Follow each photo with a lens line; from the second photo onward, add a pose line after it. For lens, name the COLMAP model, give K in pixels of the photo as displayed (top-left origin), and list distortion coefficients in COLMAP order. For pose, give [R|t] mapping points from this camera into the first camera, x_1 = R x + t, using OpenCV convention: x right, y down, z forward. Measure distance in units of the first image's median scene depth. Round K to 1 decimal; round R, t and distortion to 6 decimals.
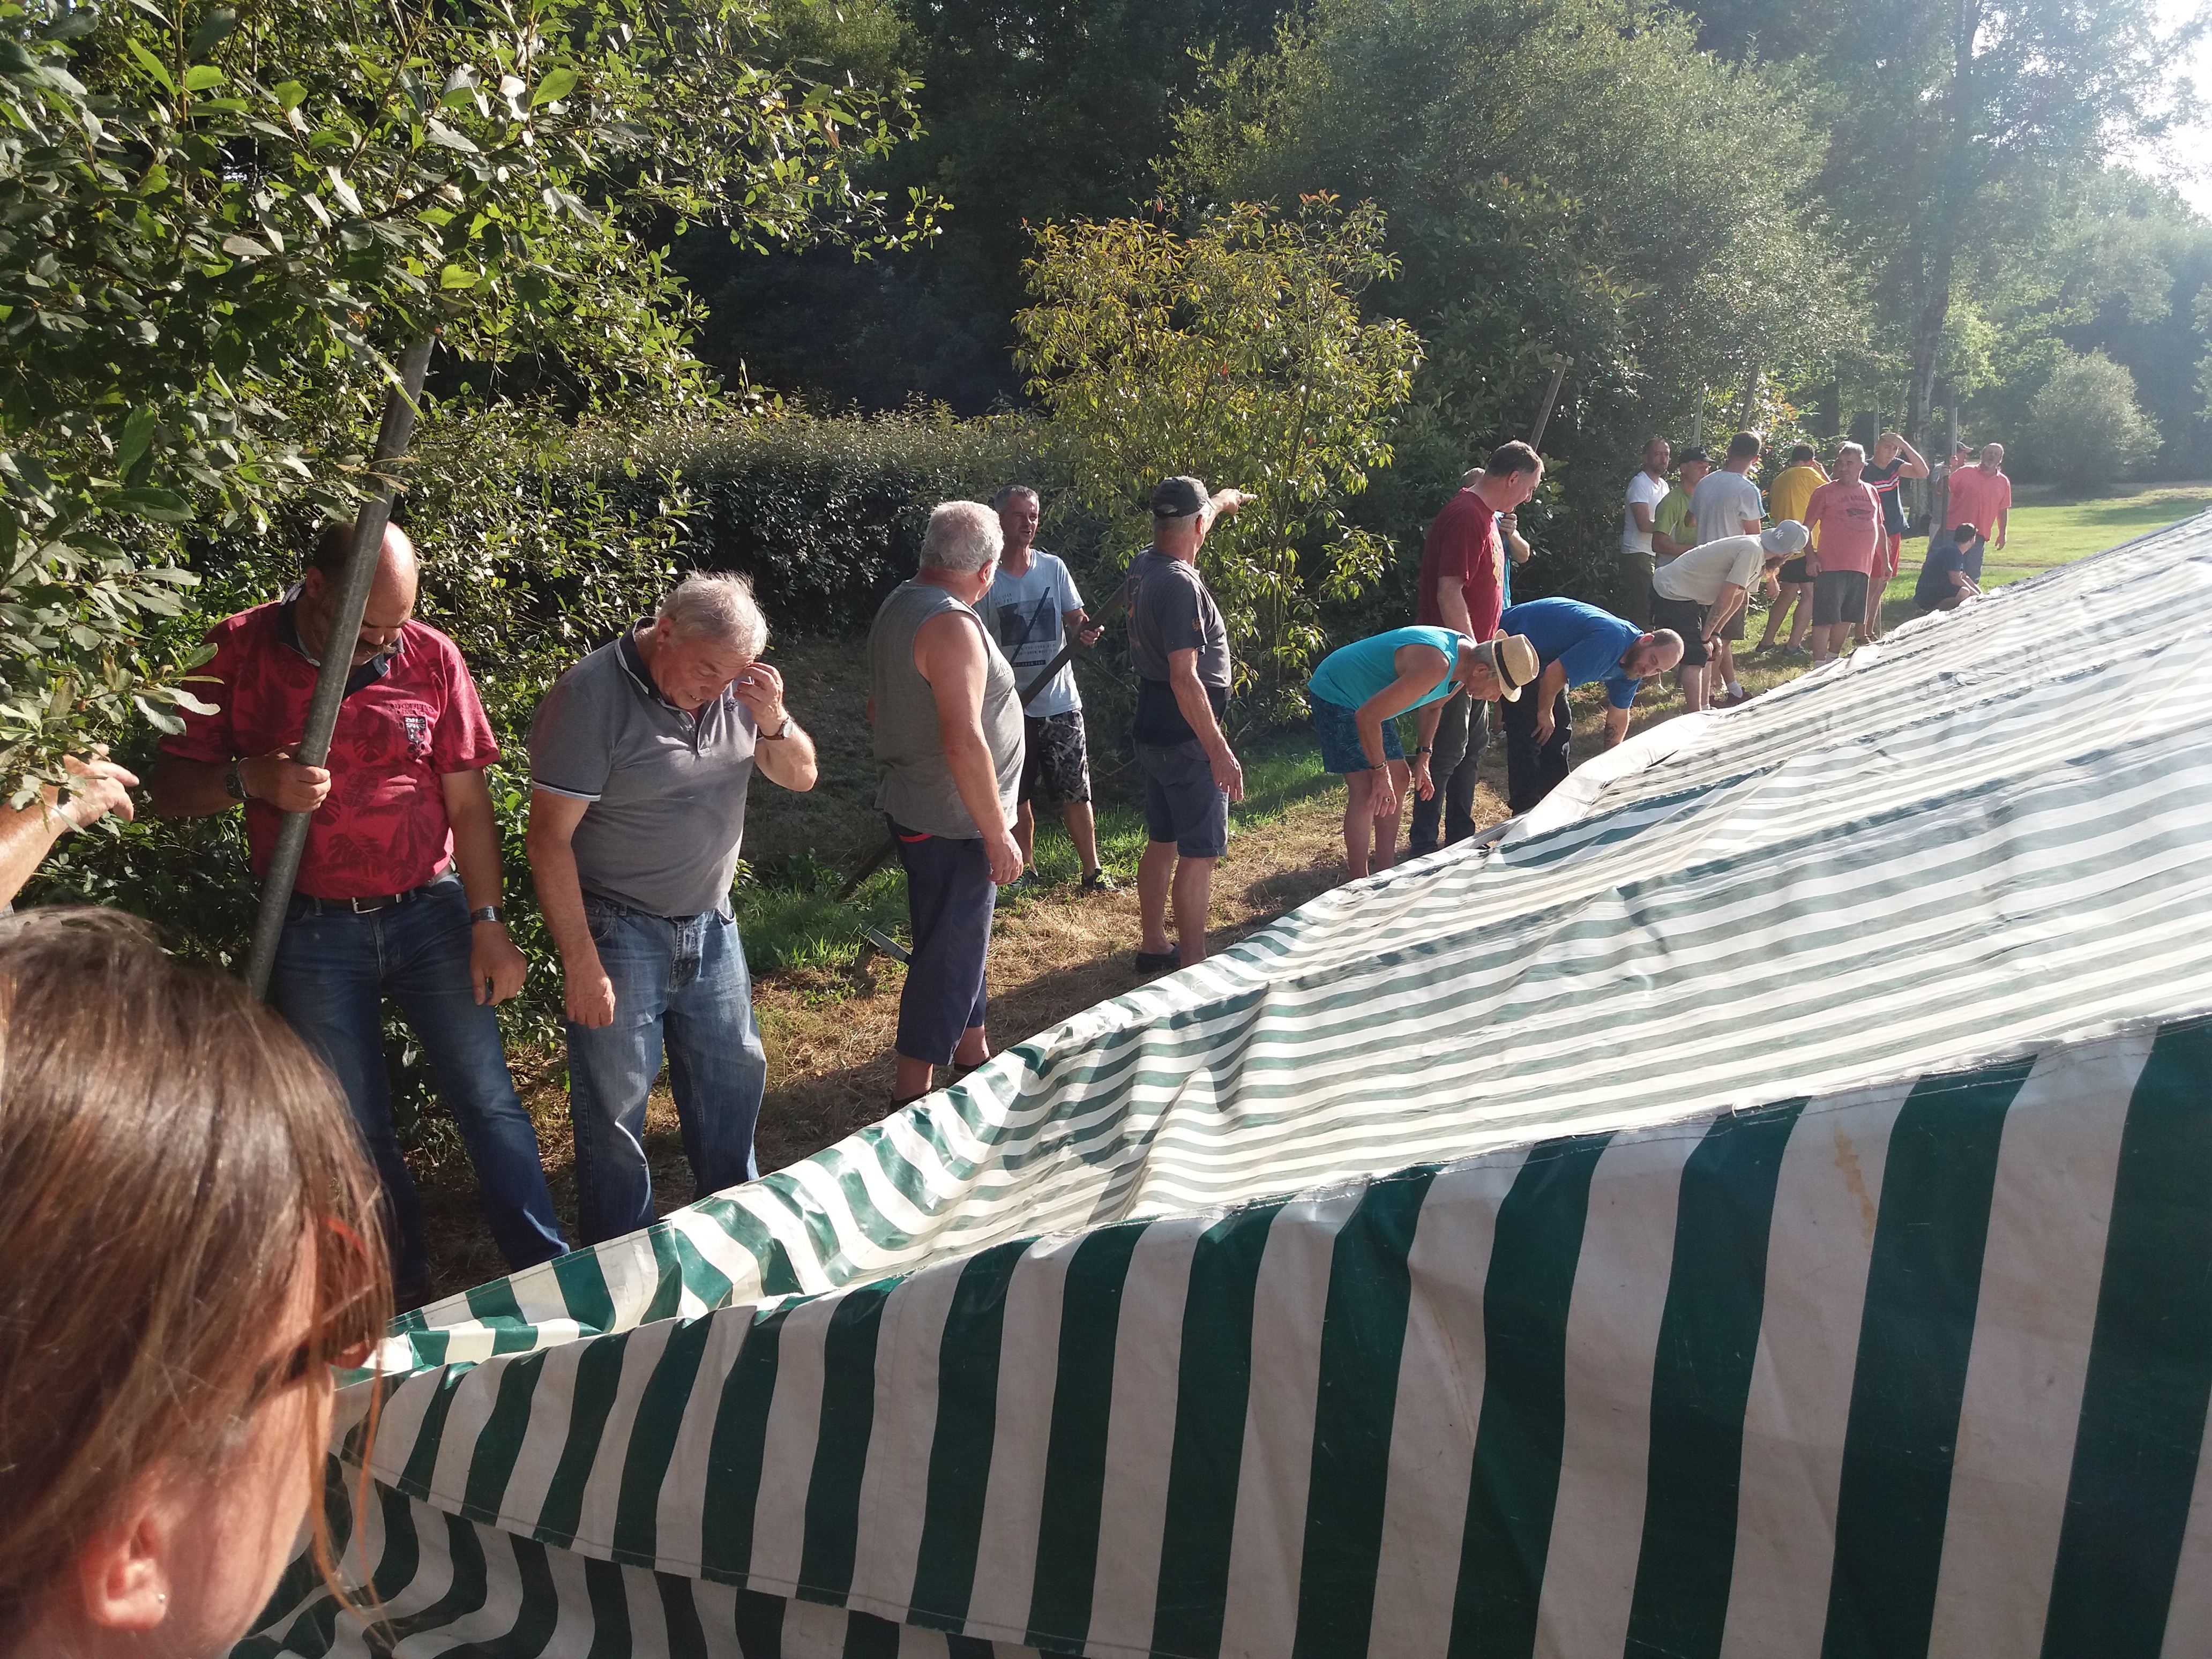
lens RADIAL K [[1766.0, 0, 1116.1], [0, 1766.0, 841.5], [0, 0, 1]] dist [0.155808, -0.345752]
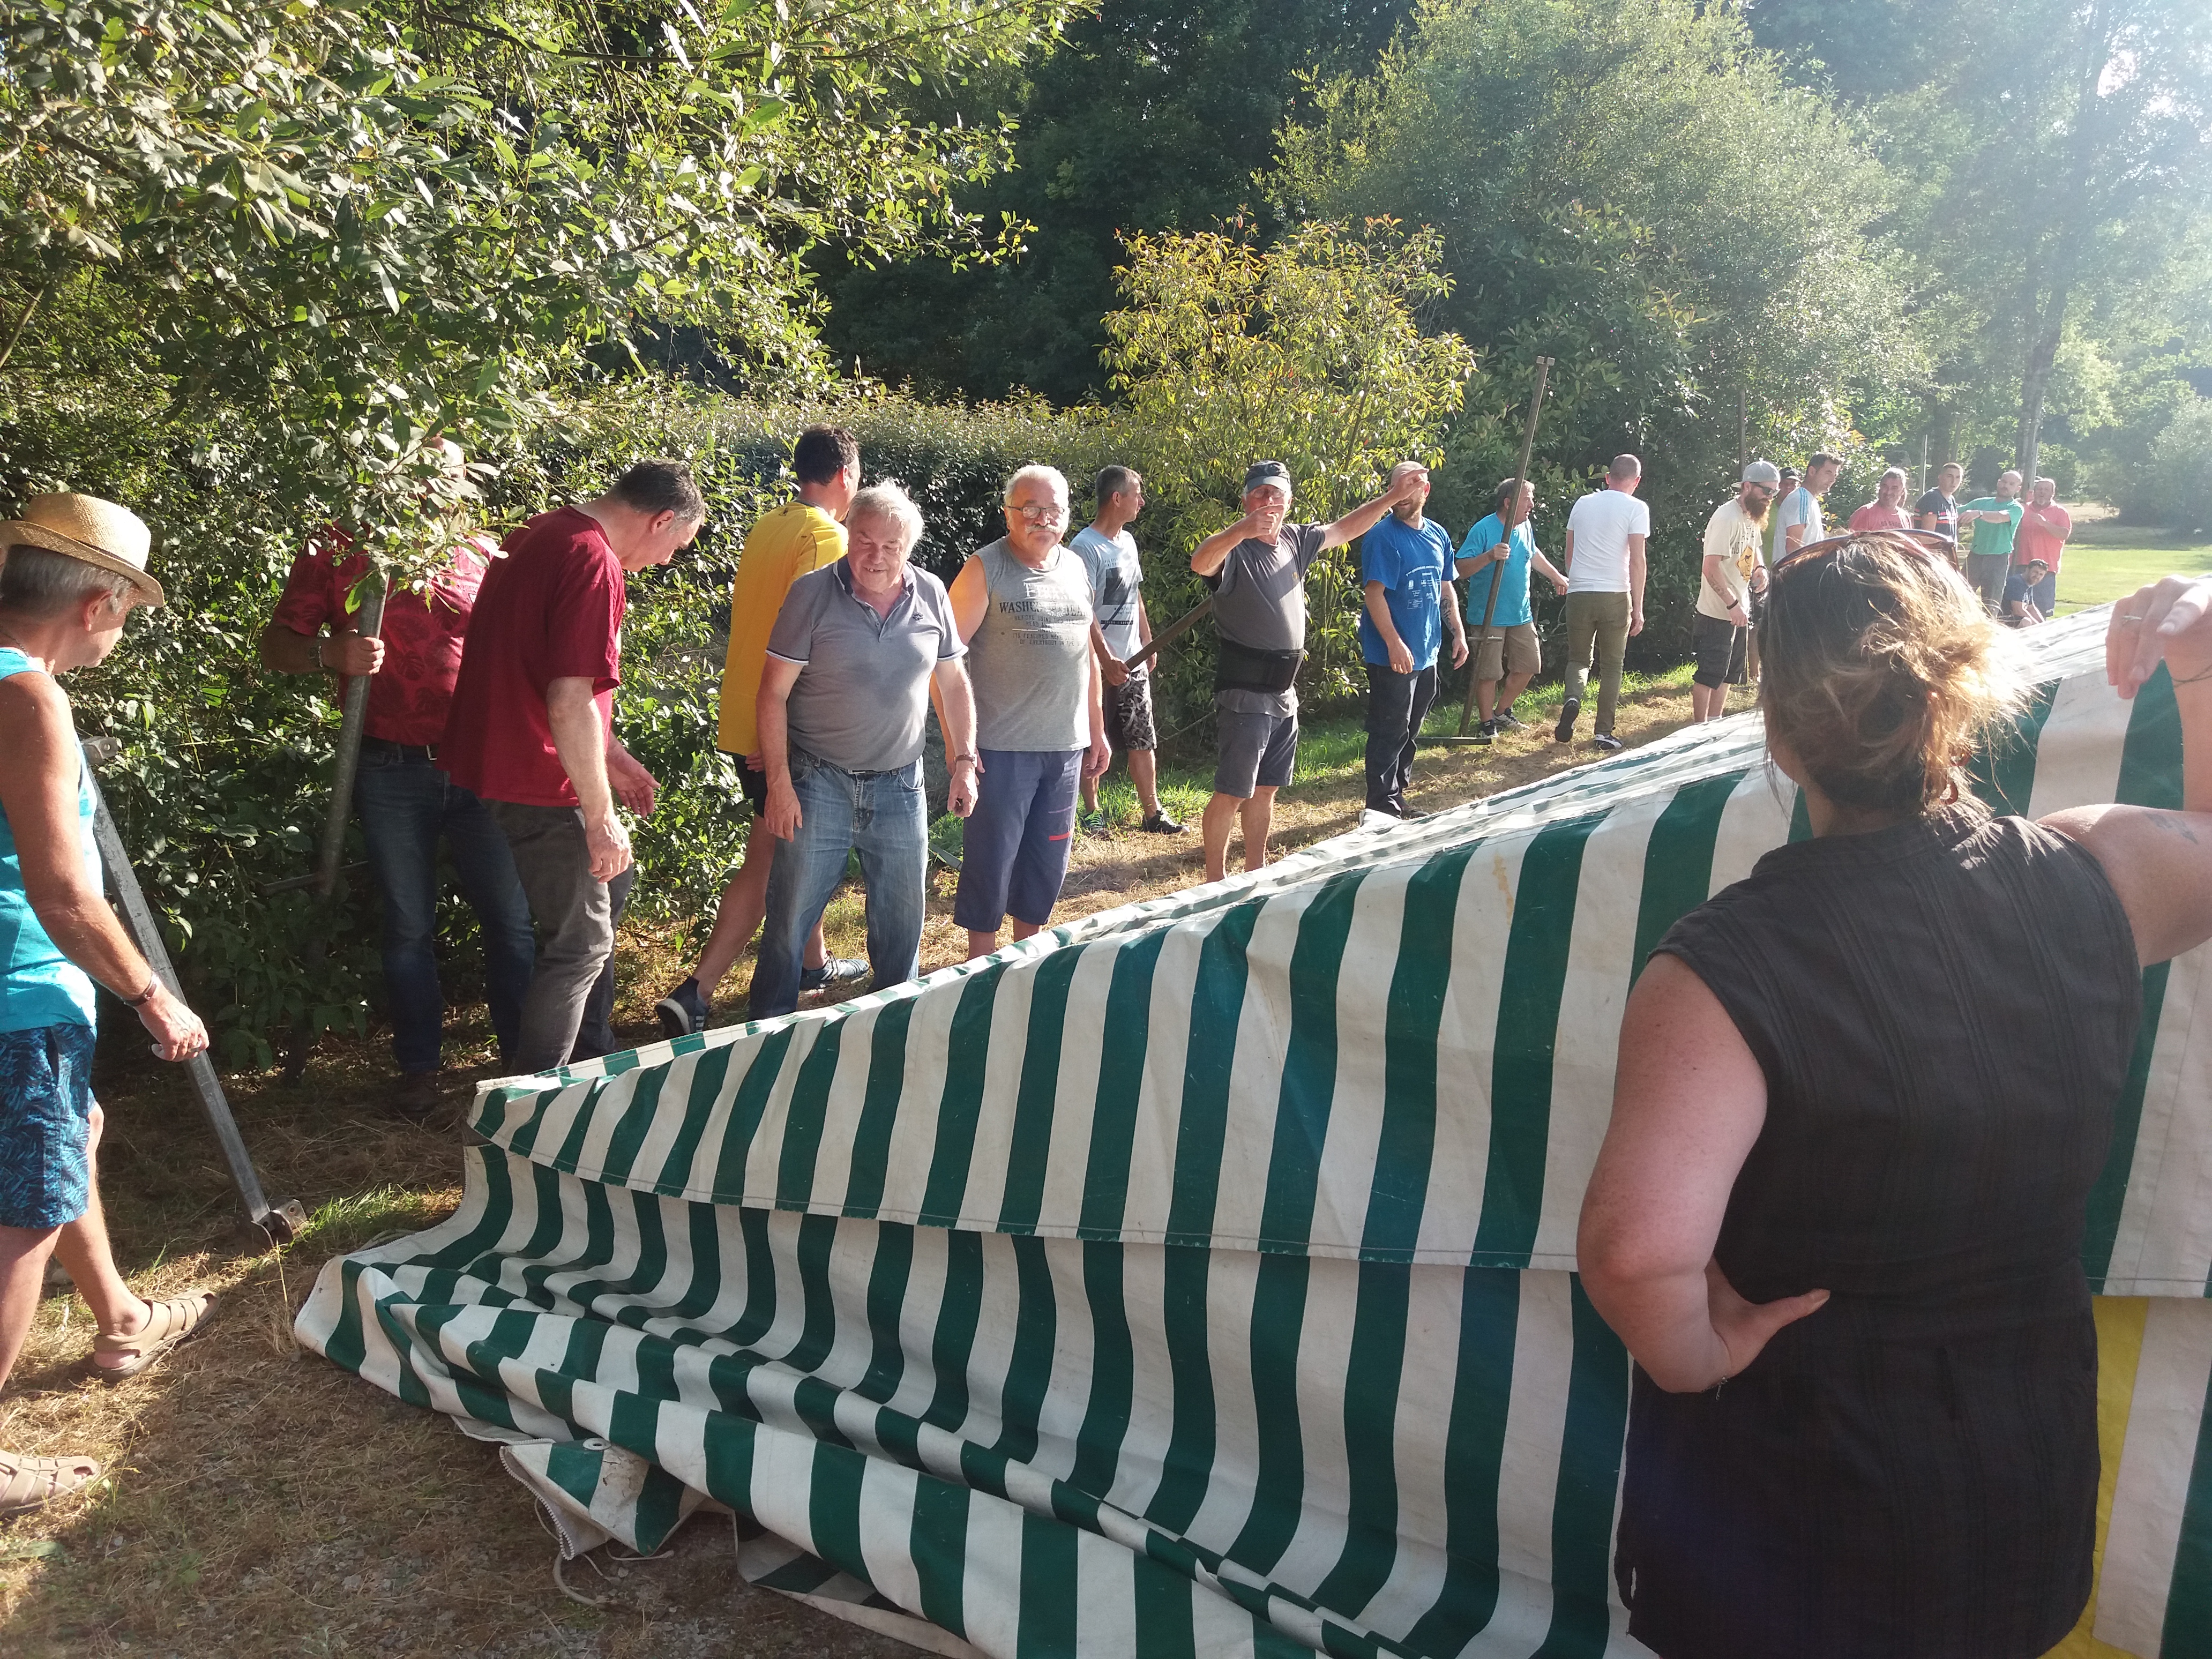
lens RADIAL K [[1804.5, 0, 1106.0], [0, 1804.5, 829.5], [0, 0, 1]] dist [0.153449, -0.331909]
pose [[0.996833, 0.055132, -0.057304, 0.026797], [-0.055788, 0.998393, -0.009917, 0.032500], [0.056666, 0.013083, 0.998307, -0.120742]]
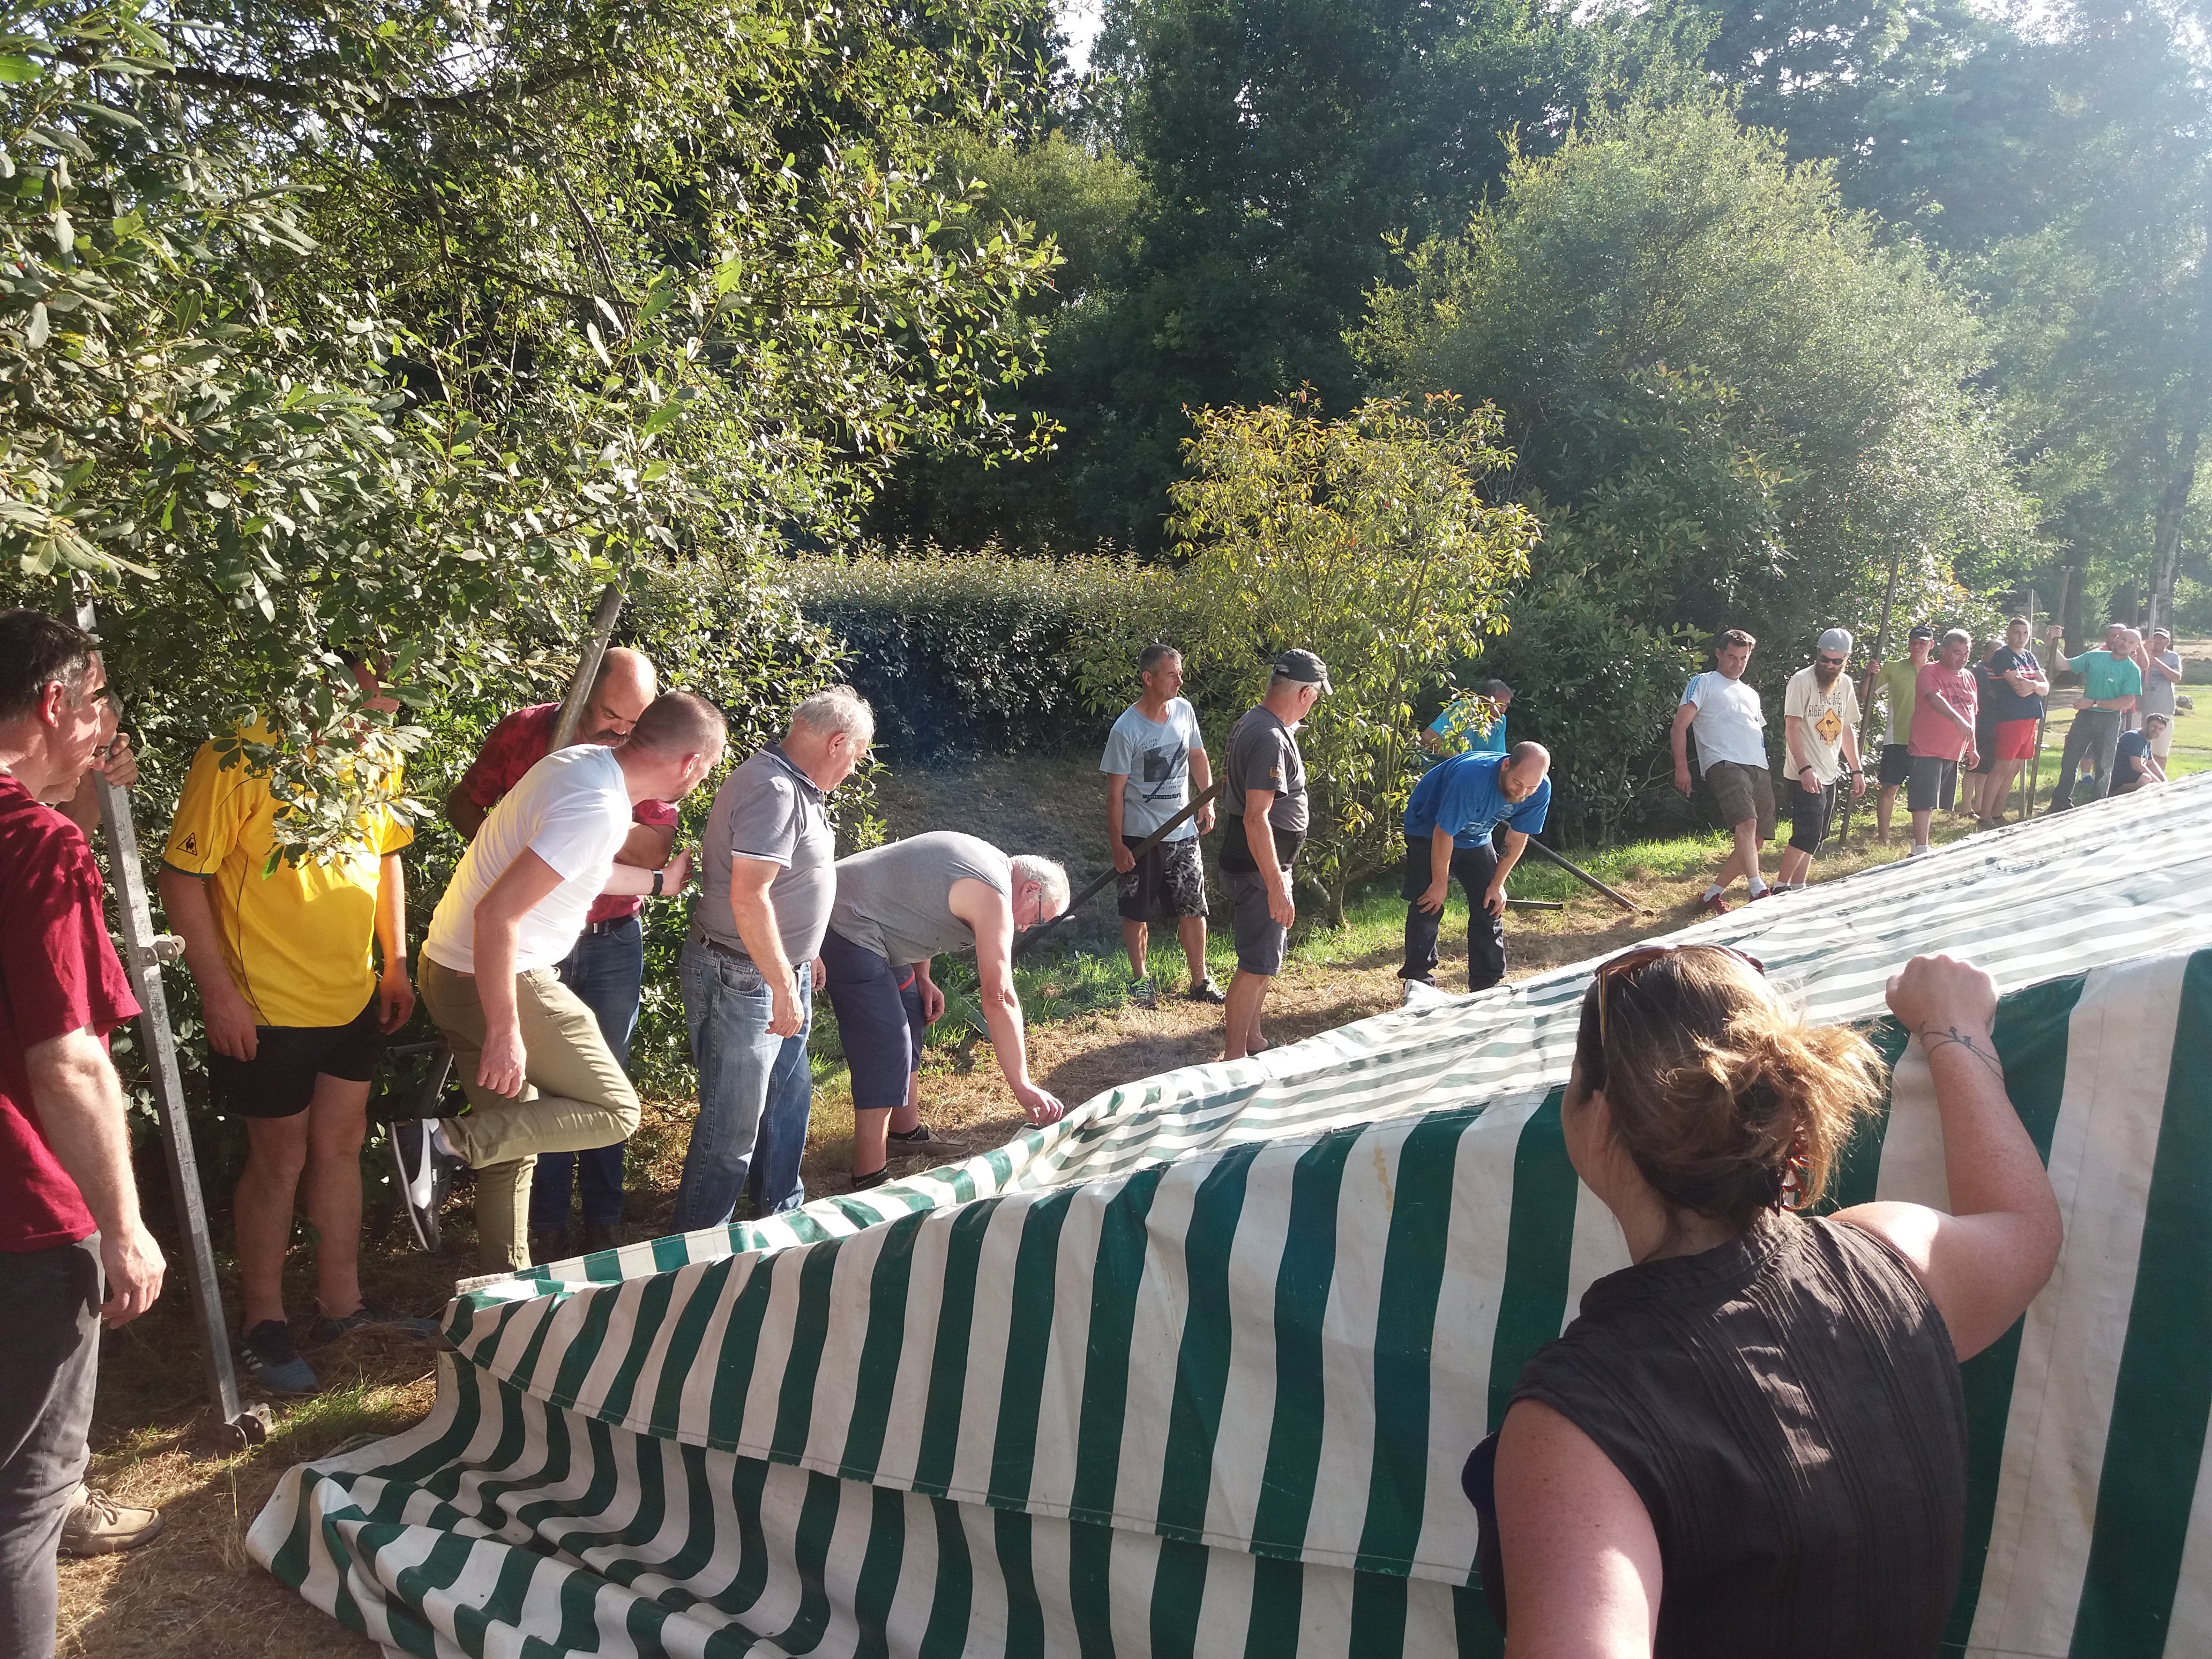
lens RADIAL K [[1804.5, 0, 1106.0], [0, 1804.5, 829.5], [0, 0, 1]] dist [0.153449, -0.331909]
pose [[0.989432, 0.065049, -0.129590, 0.065751], [-0.074584, 0.994745, -0.070137, 0.003100], [0.124346, 0.079062, 0.989084, -0.118312]]
